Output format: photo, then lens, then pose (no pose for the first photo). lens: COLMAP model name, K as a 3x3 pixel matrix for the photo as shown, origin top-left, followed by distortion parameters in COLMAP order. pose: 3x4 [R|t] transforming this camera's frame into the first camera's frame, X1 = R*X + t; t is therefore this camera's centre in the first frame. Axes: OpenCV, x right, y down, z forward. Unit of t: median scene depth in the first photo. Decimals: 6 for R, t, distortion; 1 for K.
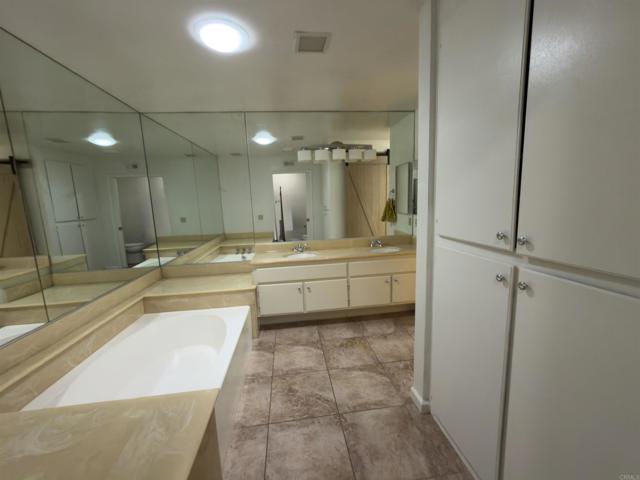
lens RADIAL K [[256.0, 0, 317.1], [0, 256.0, 242.6], [0, 0, 1]] dist [0.001411, -0.000382]
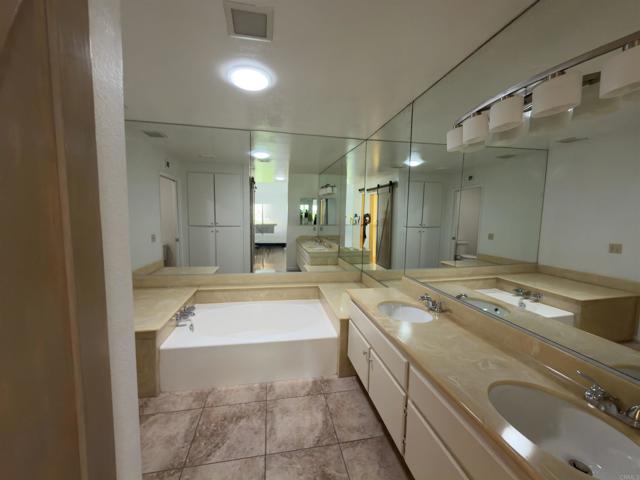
lens RADIAL K [[256.0, 0, 320.2], [0, 256.0, 240.6], [0, 0, 1]] dist [0.001411, -0.000382]
pose [[0.056803, 0.129918, -0.989896, 0.720371], [-0.172959, 0.977786, 0.118404, -0.209427], [0.983290, 0.164486, 0.078012, 1.058447]]
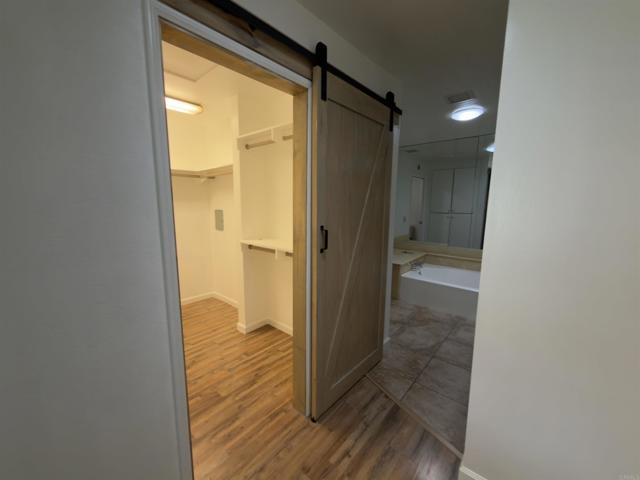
lens RADIAL K [[256.0, 0, 318.0], [0, 256.0, 238.0], [0, 0, 1]] dist [0.001411, -0.000382]
pose [[-0.753838, 0.115483, -0.646832, 1.368816], [-0.088189, 0.957744, 0.273770, -0.284433], [0.651115, 0.263422, -0.711799, 1.444662]]
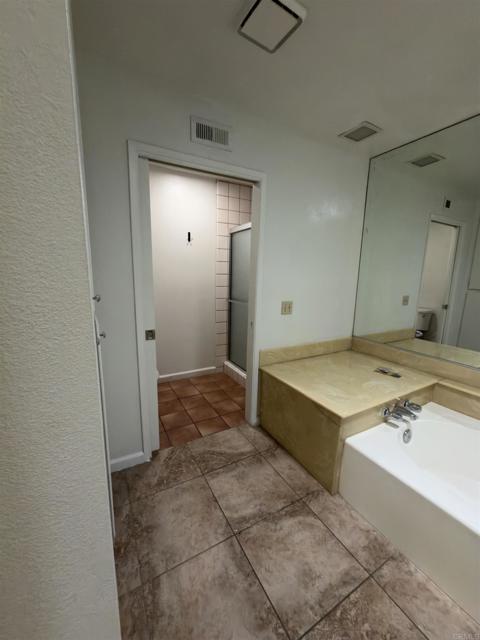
lens RADIAL K [[256.0, 0, 236.7], [0, 256.0, 319.8], [0, 0, 1]] dist [0.001411, -0.000382]
pose [[-0.933757, 0.080414, -0.348757, 0.281903], [-0.038806, 0.945941, 0.322009, -0.141125], [0.355798, 0.314212, -0.880159, 1.030604]]
